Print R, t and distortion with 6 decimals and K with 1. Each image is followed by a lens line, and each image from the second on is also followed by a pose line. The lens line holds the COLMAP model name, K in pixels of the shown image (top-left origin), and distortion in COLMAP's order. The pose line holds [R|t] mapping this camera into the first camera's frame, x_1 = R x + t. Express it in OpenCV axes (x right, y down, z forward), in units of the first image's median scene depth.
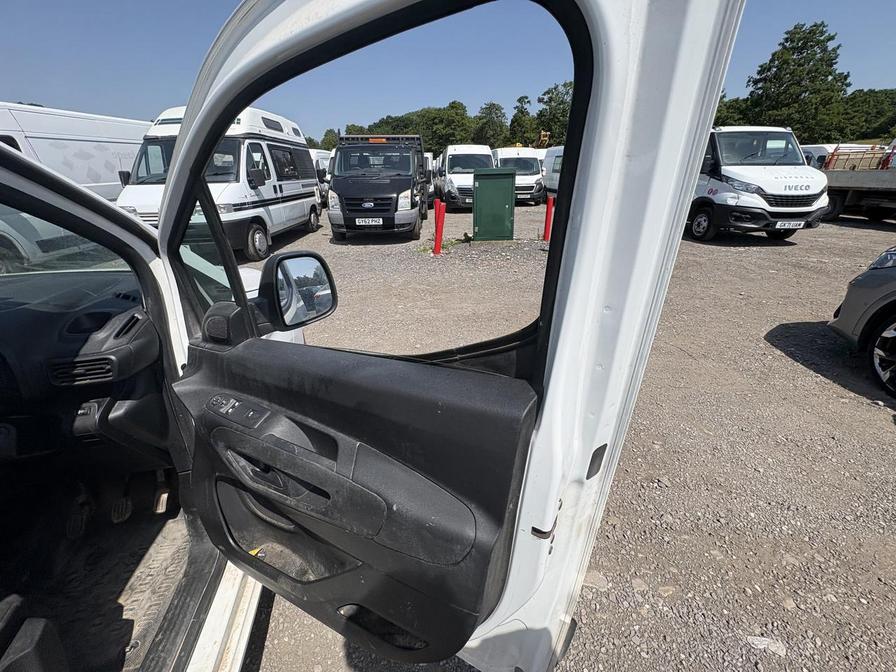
lens RADIAL K [[358.5, 0, 446.8], [0, 358.5, 335.7], [0, 0, 1]] dist [0.001573, -0.000305]
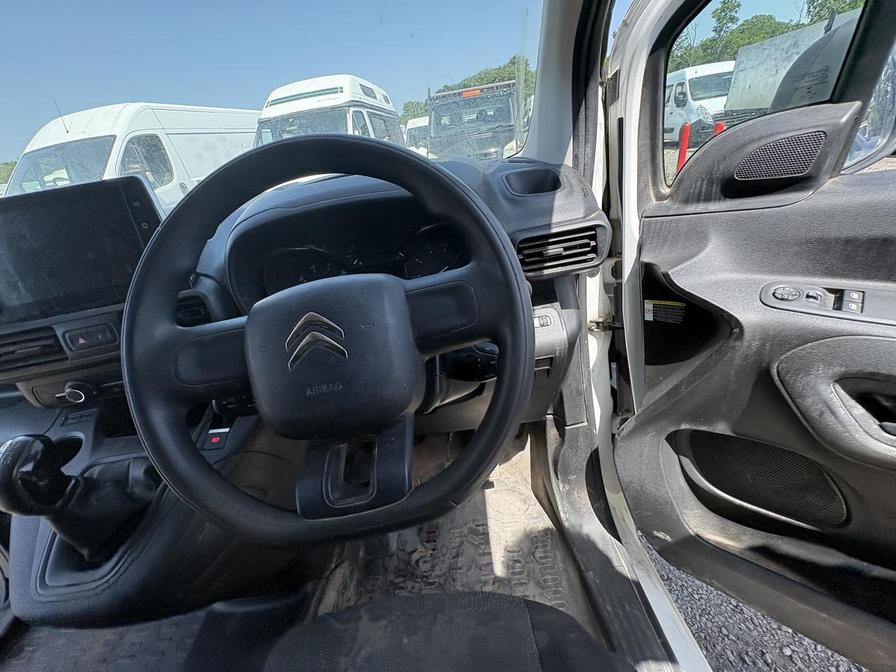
lens RADIAL K [[358.5, 0, 455.5], [0, 358.5, 329.1], [0, 0, 1]] dist [0.001573, -0.000305]
pose [[0.982742, -0.042098, -0.180126, -0.085295], [0.052950, 0.997033, 0.055863, 0.014669], [0.177240, -0.064437, 0.982056, 0.029822]]
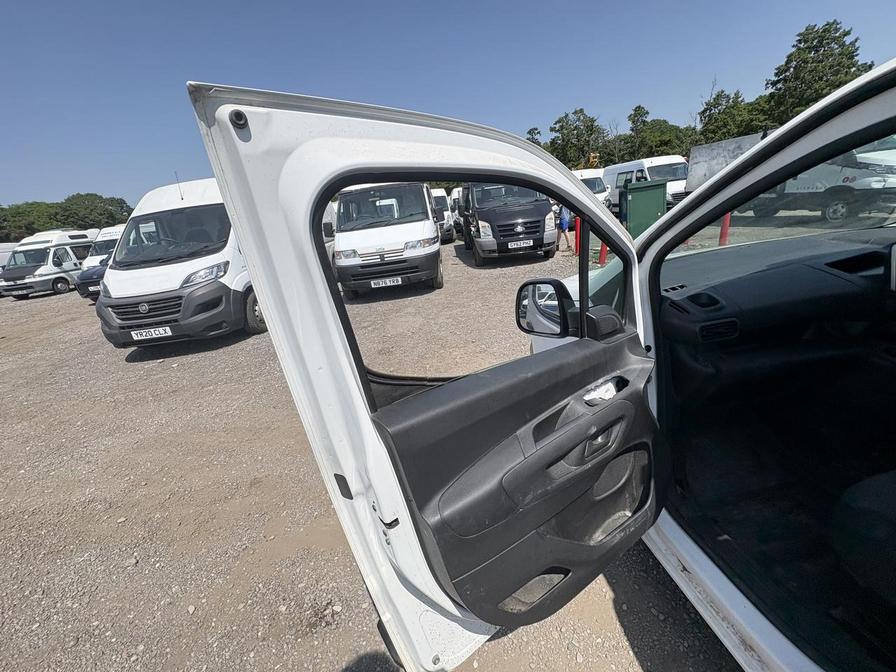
lens RADIAL K [[358.5, 0, 444.9], [0, 358.5, 334.7], [0, 0, 1]] dist [0.001573, -0.000305]
pose [[0.993467, -0.097747, -0.058903, -0.327730], [0.092105, 0.991500, -0.091888, 0.026120], [0.067384, 0.085862, 0.994026, -0.057621]]
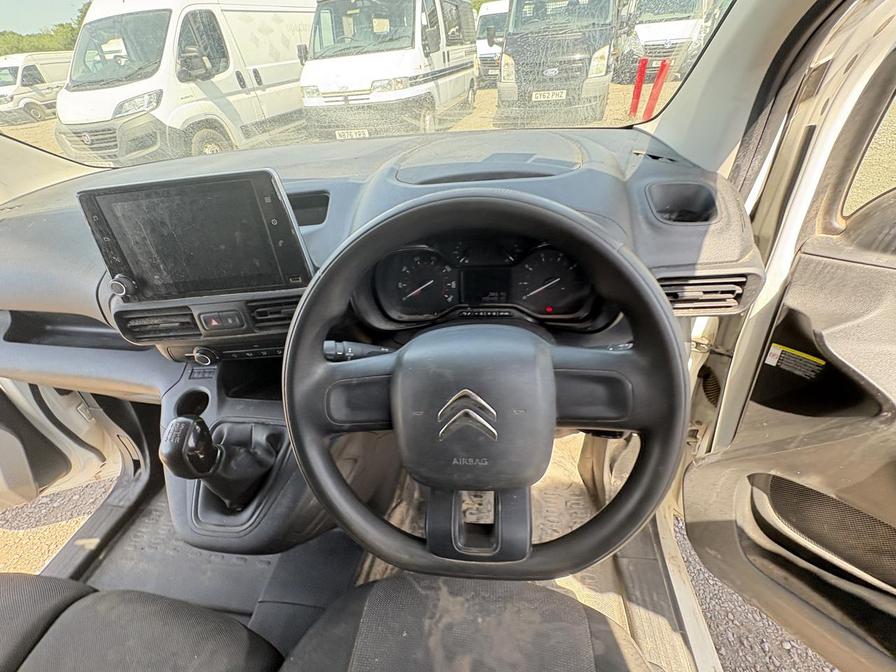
lens RADIAL K [[358.5, 0, 452.5], [0, 358.5, 339.5], [0, 0, 1]] dist [0.001573, -0.000305]
pose [[0.949948, 0.144705, -0.276874, -0.095121], [-0.064969, 0.958386, 0.277983, 0.003041], [0.305578, -0.246081, 0.919819, 0.030411]]
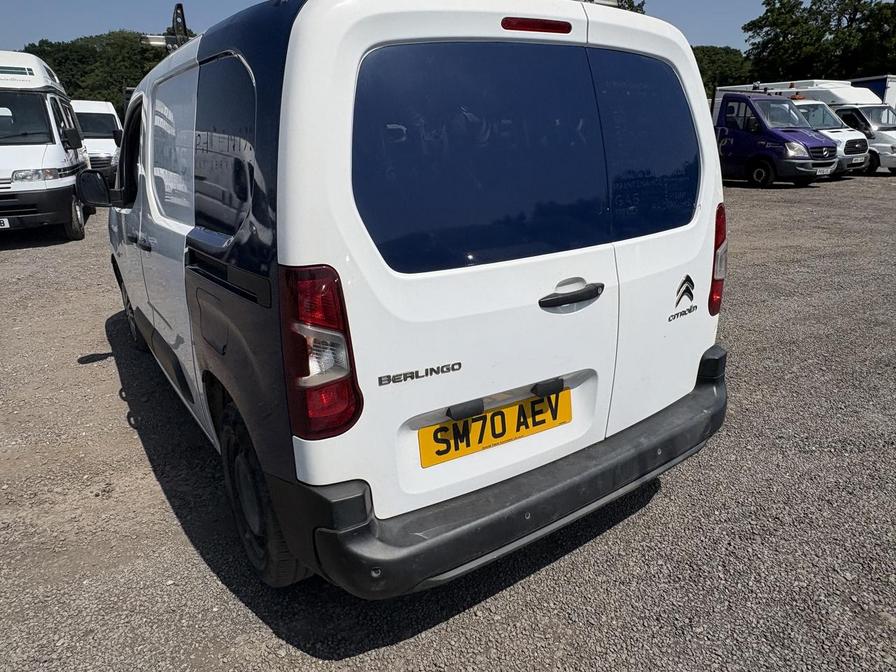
lens RADIAL K [[595.8, 0, 446.9], [0, 595.8, 337.5], [0, 0, 1]] dist [-0.005445, 0.007727]
pose [[0.910832, -0.133664, 0.390537, -0.232020], [0.173071, 0.982604, -0.067344, 0.168031], [-0.374742, 0.128930, 0.918121, -0.349877]]
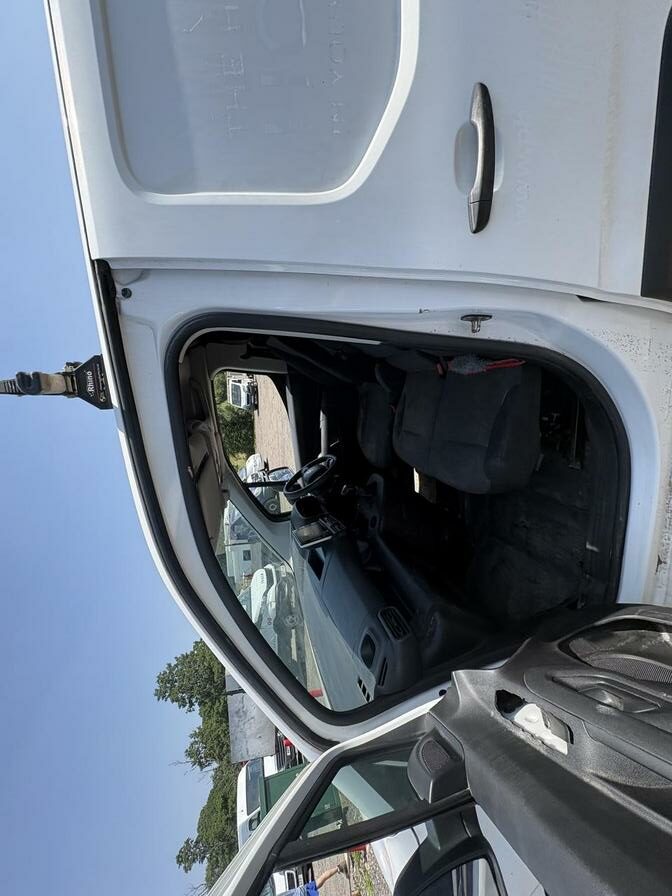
lens RADIAL K [[358.5, 0, 335.8], [0, 358.5, 445.6], [0, 0, 1]] dist [0.001573, -0.000305]
pose [[-0.242738, -0.317365, 0.916710, -0.325195], [0.892584, -0.443192, 0.082917, 0.020820], [0.379963, 0.838368, 0.390854, -0.028528]]
